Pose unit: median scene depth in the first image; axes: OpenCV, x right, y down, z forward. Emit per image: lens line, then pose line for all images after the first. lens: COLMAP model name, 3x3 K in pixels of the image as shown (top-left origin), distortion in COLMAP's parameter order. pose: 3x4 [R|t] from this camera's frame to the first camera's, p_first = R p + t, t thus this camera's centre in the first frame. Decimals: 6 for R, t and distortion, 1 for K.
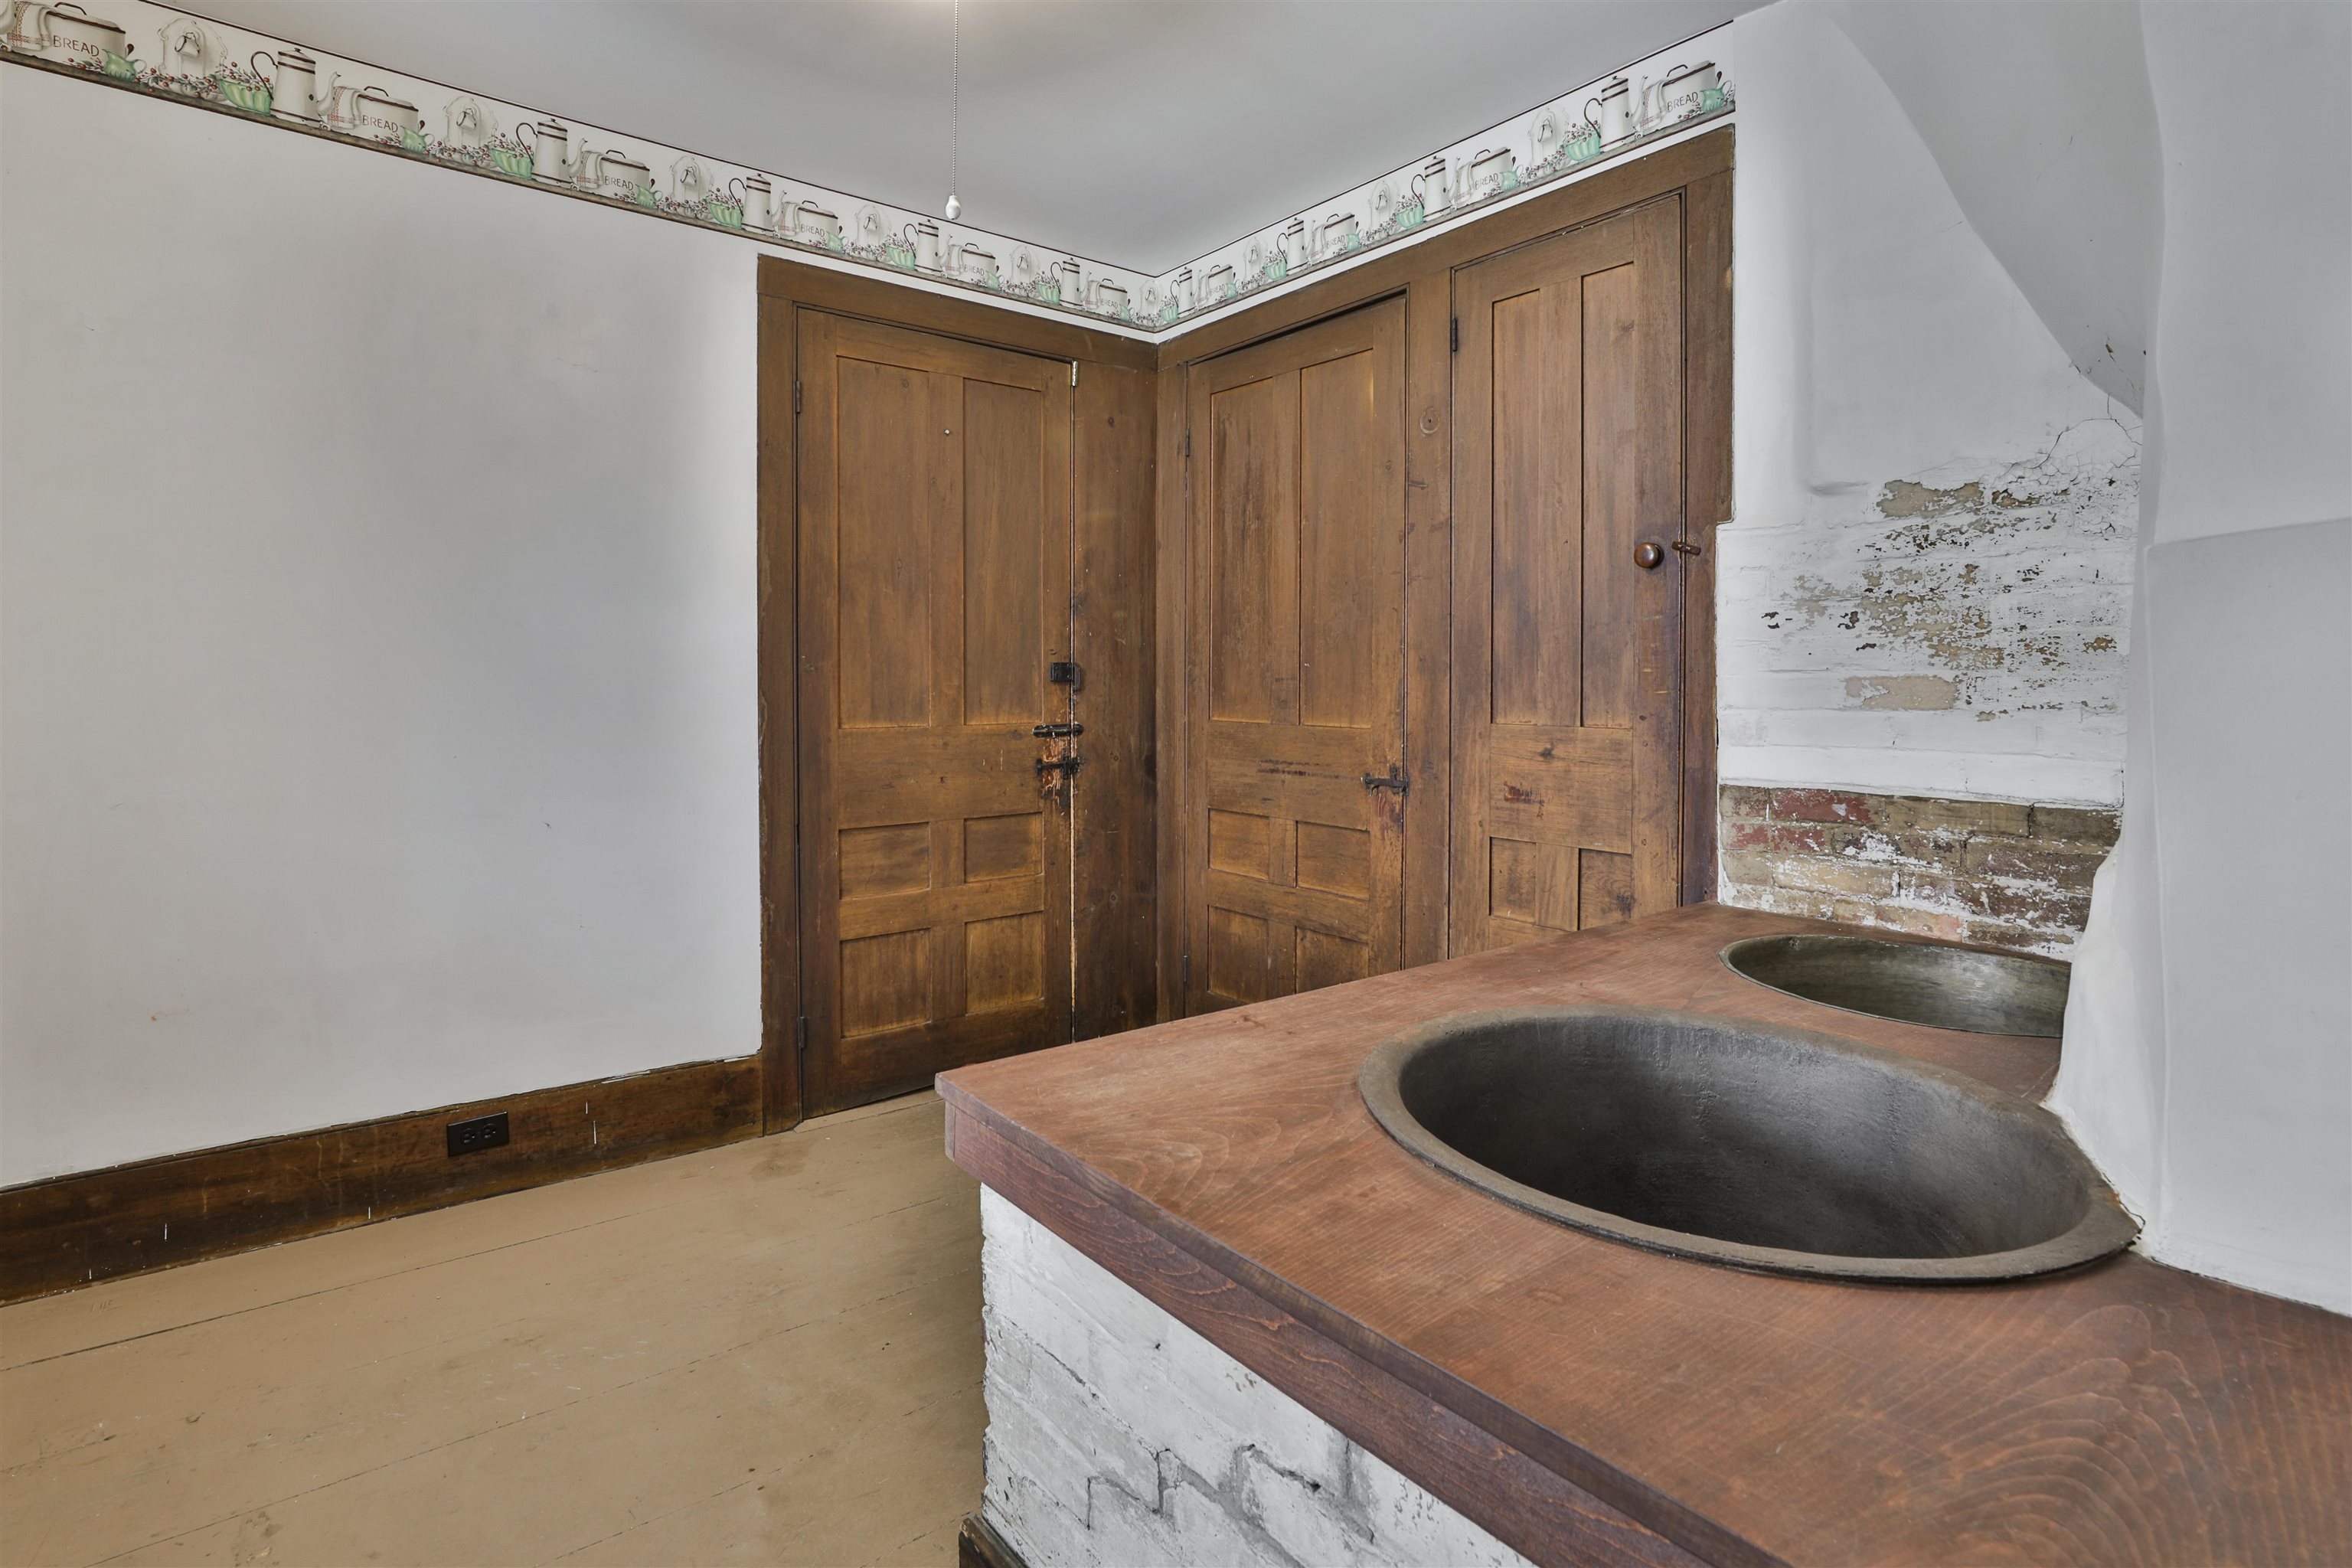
lens RADIAL K [[1143.5, 0, 1178.8], [0, 1143.5, 753.7], [0, 0, 1]] dist [-0.002631, -0.000410]
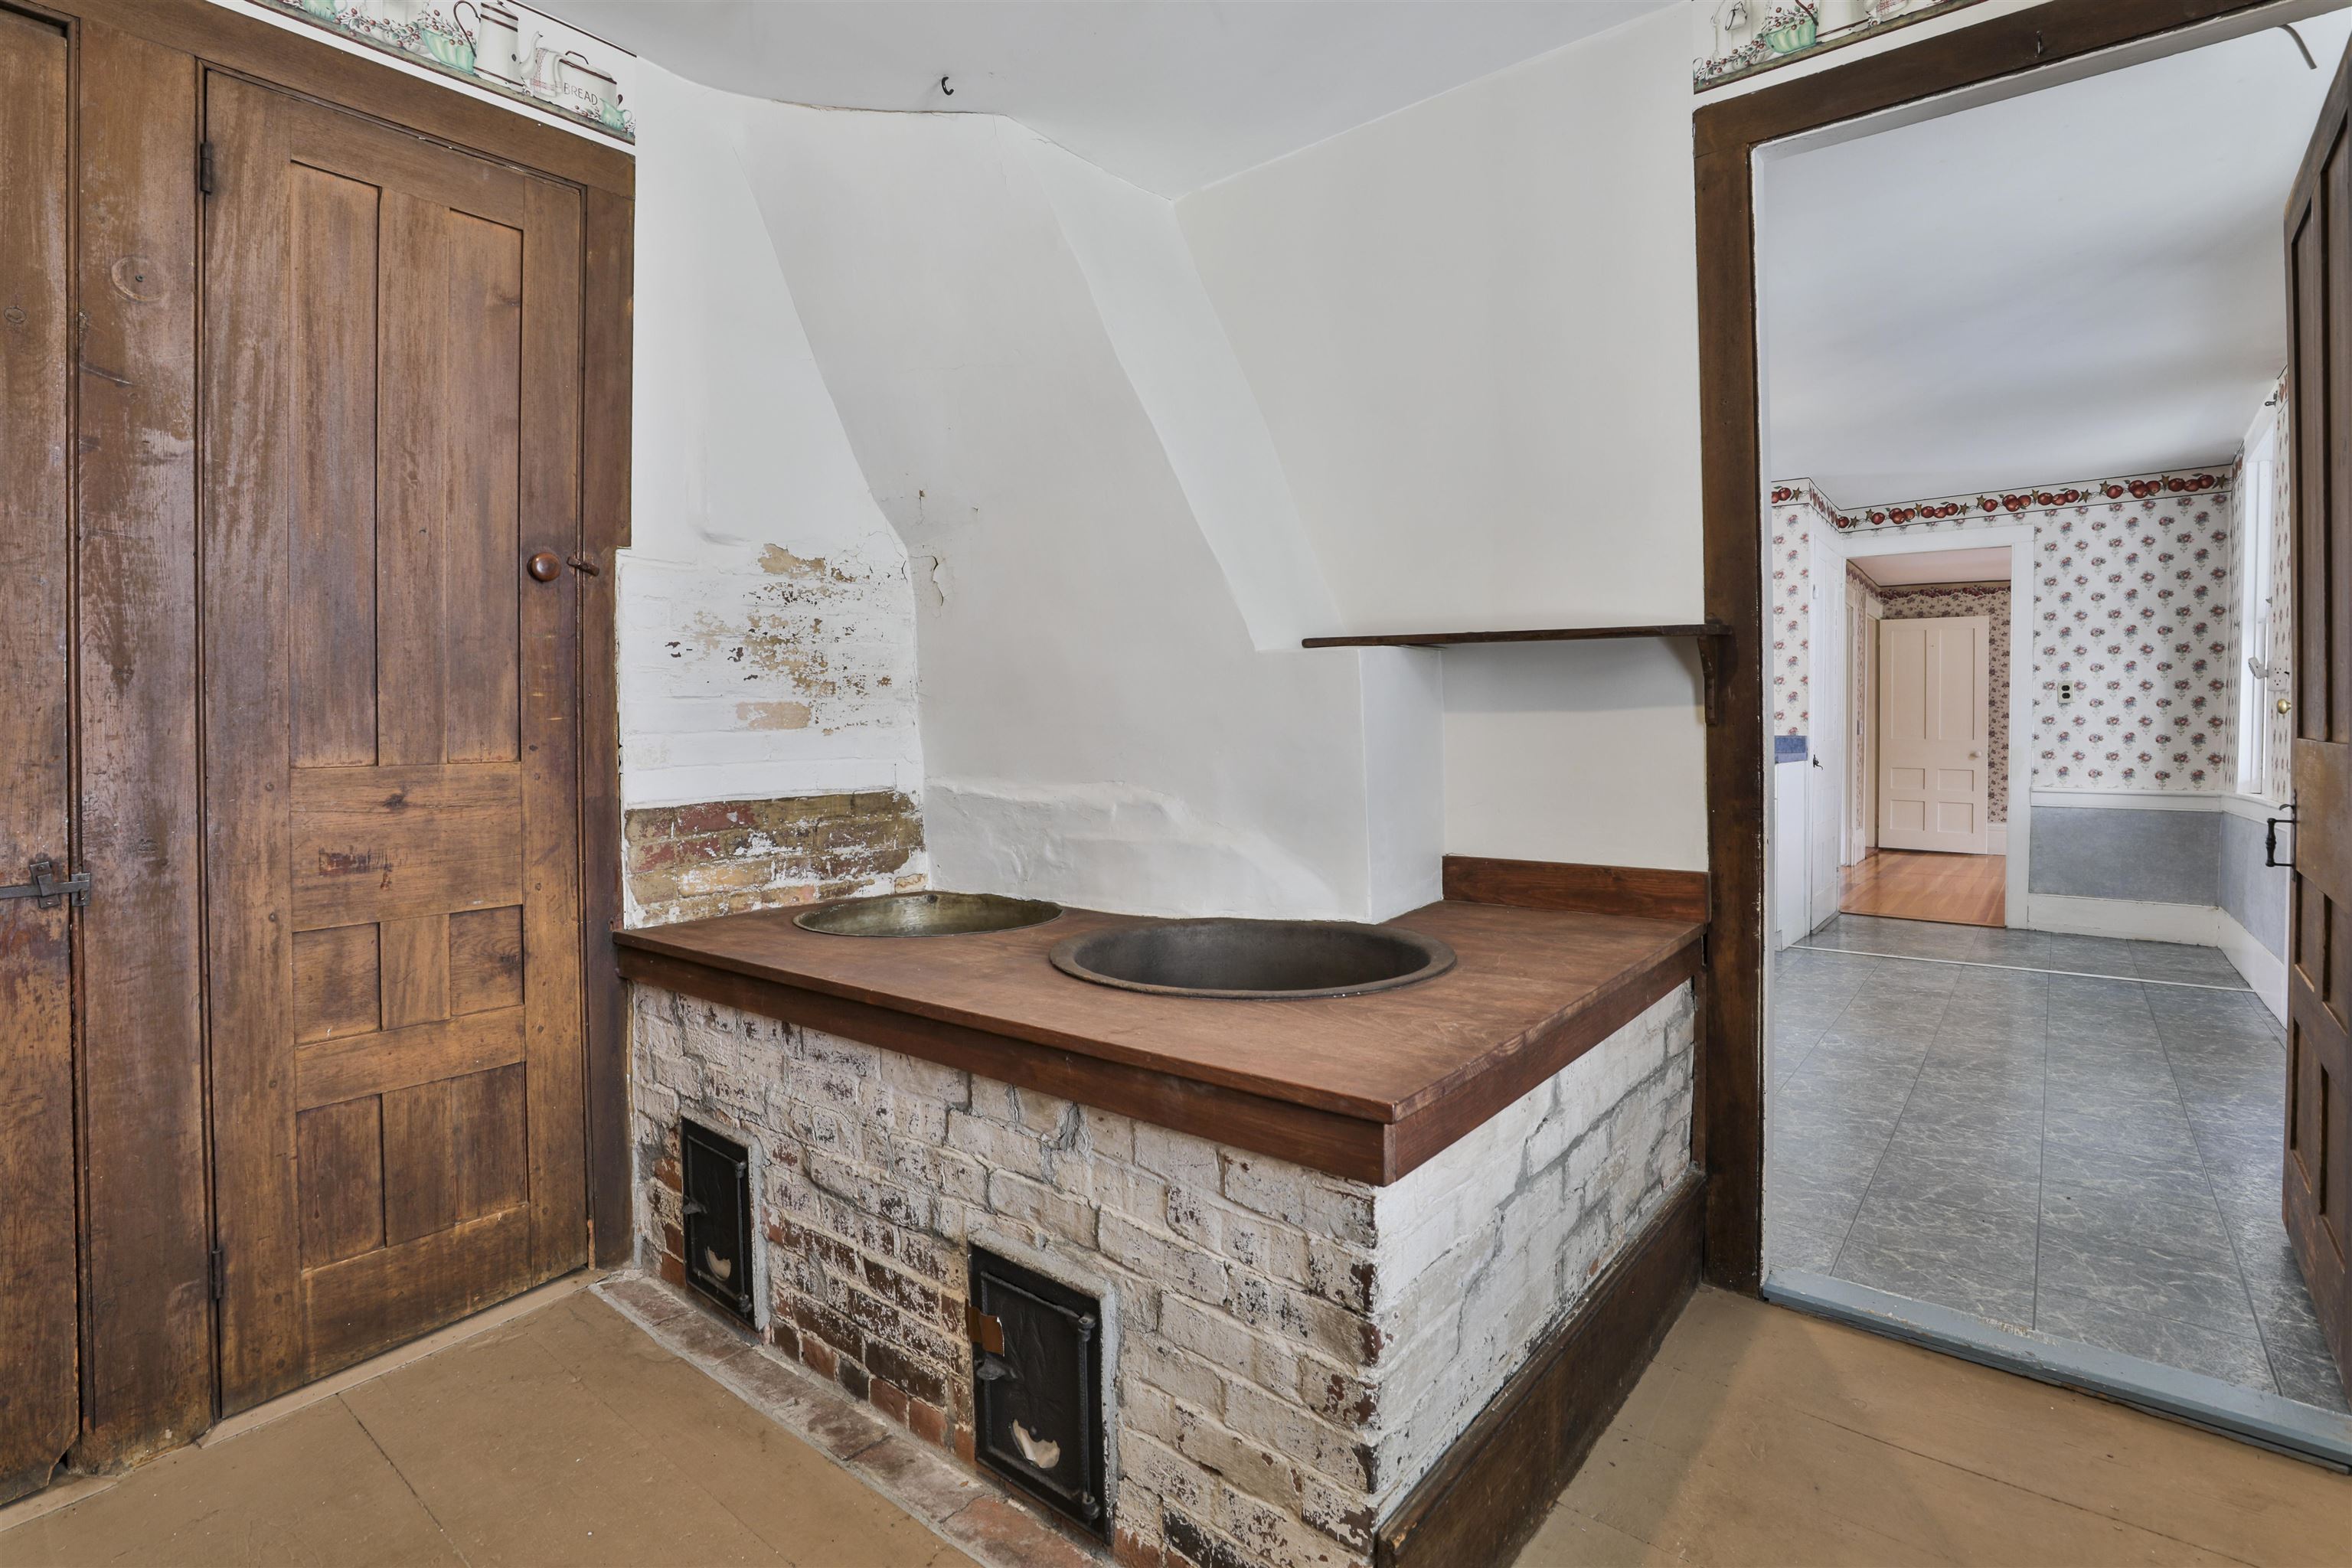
lens RADIAL K [[1143.9, 0, 1176.0], [0, 1143.9, 784.0], [0, 0, 1]] dist [-0.005351, -0.000465]
pose [[-0.190117, -0.063686, 0.979694, -0.630492], [0.066574, 0.994761, 0.077585, -0.043824], [-0.979502, 0.079972, -0.184881, 0.756970]]
